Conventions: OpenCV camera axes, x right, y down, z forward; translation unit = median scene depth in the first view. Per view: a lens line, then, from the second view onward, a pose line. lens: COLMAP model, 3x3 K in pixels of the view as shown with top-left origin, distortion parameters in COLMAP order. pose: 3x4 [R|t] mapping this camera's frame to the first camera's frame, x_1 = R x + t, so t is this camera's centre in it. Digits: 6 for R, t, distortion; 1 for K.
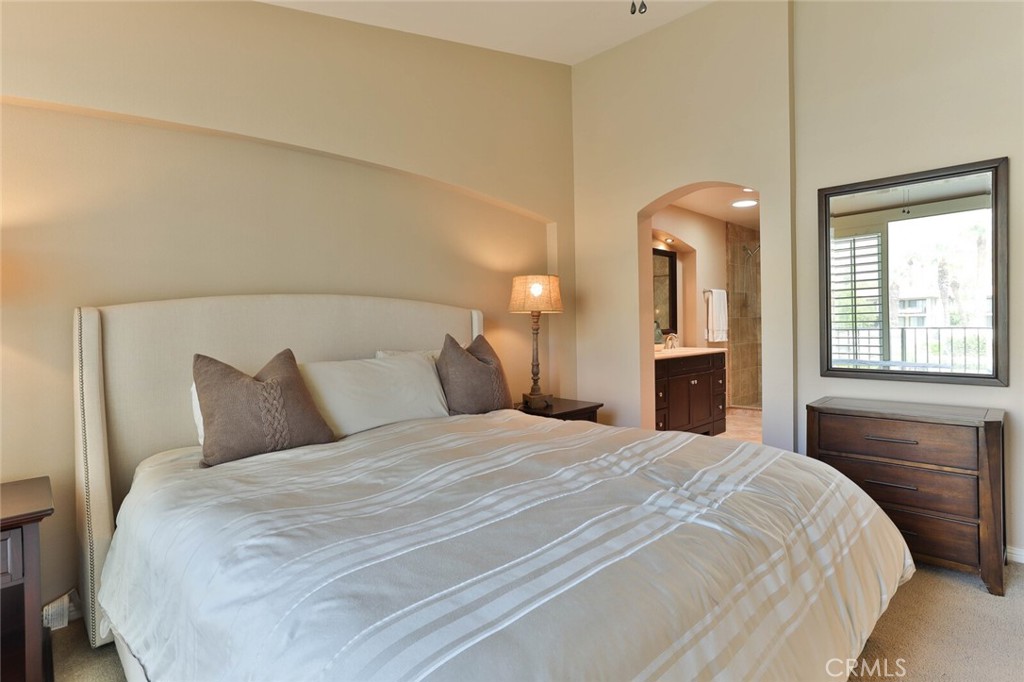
lens RADIAL K [[504.0, 0, 514.0], [0, 504.0, 335.9], [0, 0, 1]] dist [-0.002326, -0.000115]
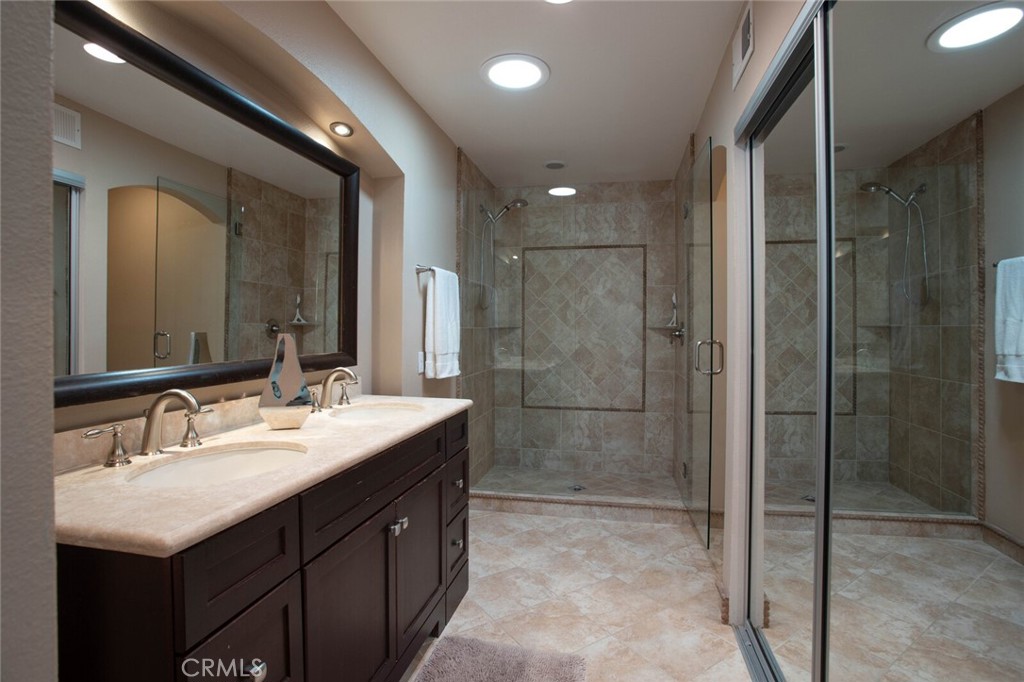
lens RADIAL K [[507.8, 0, 514.5], [0, 507.8, 333.5], [0, 0, 1]] dist [-0.005173, -0.001012]
pose [[0.835749, 0.023303, 0.548618, 0.195848], [-0.013303, 0.999665, -0.022197, -0.020676], [-0.548951, 0.011253, 0.835779, 0.560963]]
